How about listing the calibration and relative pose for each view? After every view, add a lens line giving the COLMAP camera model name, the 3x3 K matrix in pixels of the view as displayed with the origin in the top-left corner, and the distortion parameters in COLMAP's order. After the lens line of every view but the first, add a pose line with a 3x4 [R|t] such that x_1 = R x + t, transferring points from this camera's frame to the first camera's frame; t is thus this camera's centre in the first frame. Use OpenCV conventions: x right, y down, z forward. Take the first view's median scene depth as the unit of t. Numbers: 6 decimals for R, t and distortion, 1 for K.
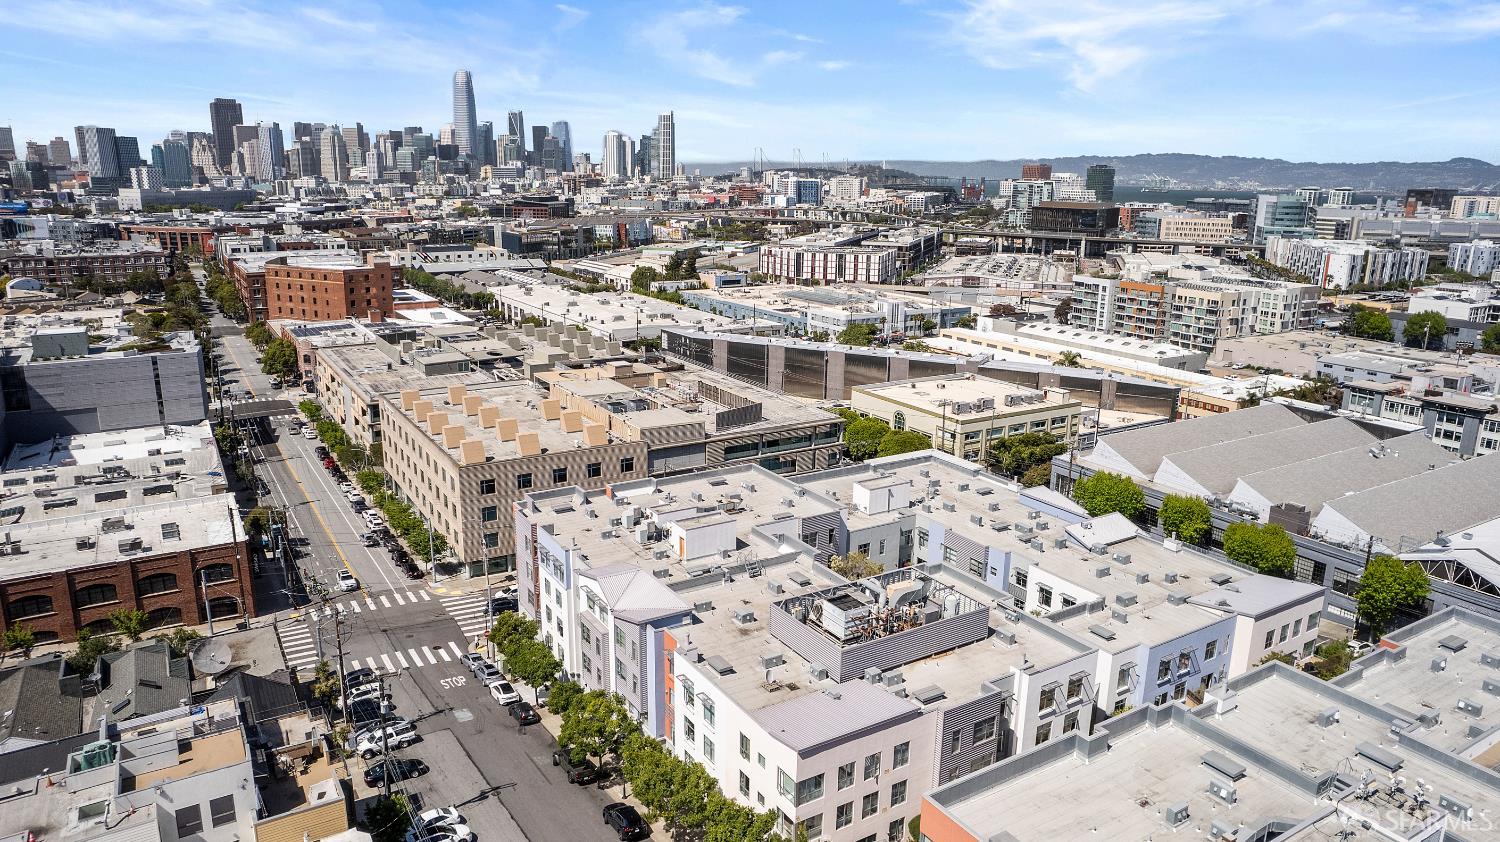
lens RADIAL K [[972.5, 0, 750.0], [0, 972.5, 421.0], [0, 0, 1]] dist [-0.052345, 0.003783]
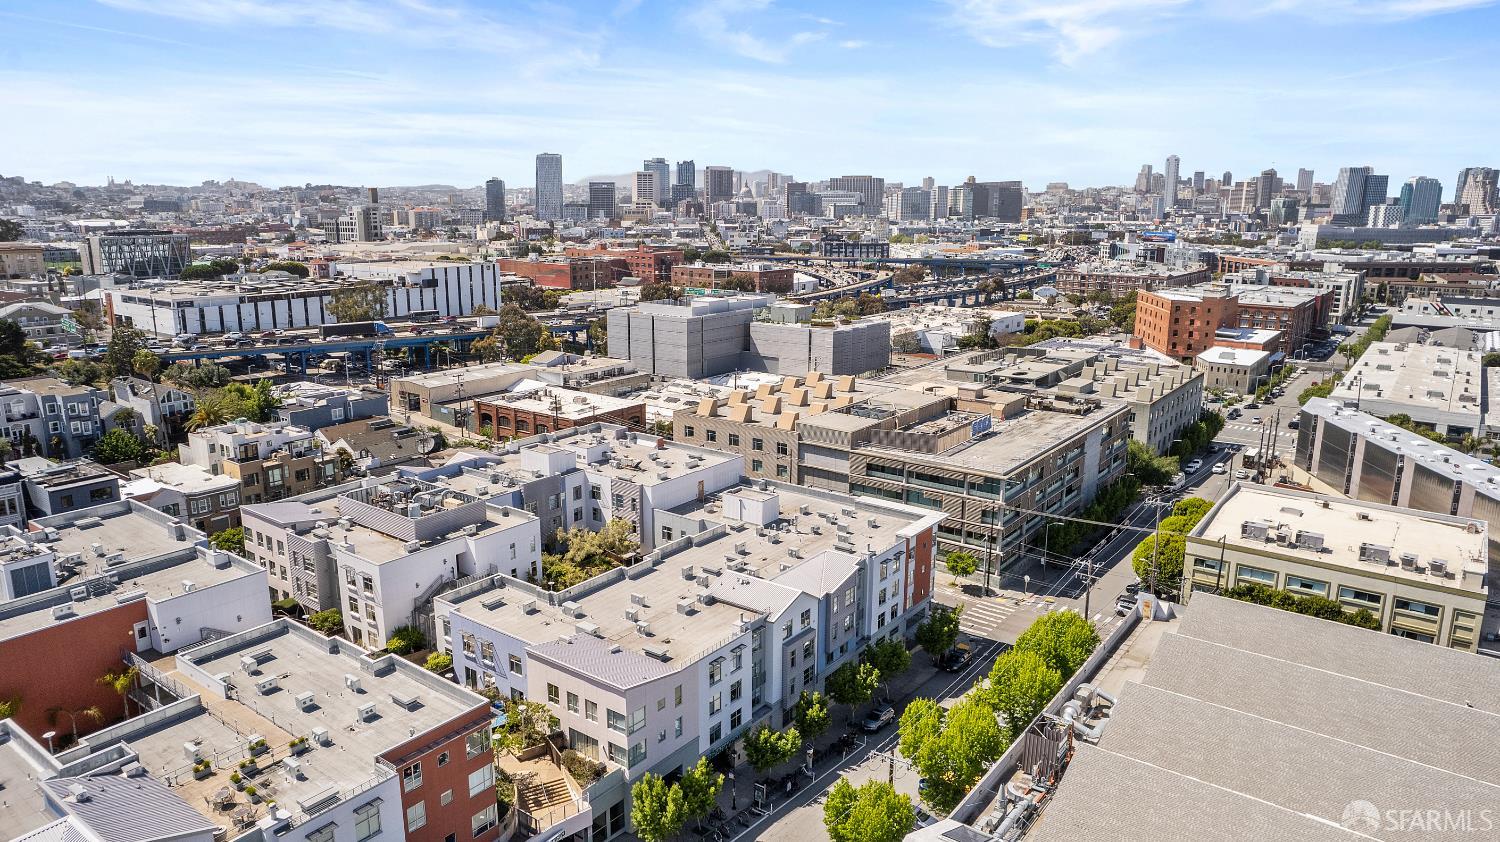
lens RADIAL K [[972.5, 0, 750.0], [0, 972.5, 421.0], [0, 0, 1]] dist [-0.052345, 0.003783]
pose [[0.361715, 0.194976, -0.911672, 0.373675], [-0.230045, 0.966315, 0.115390, -0.046084], [0.903461, 0.167987, 0.394384, 0.206826]]
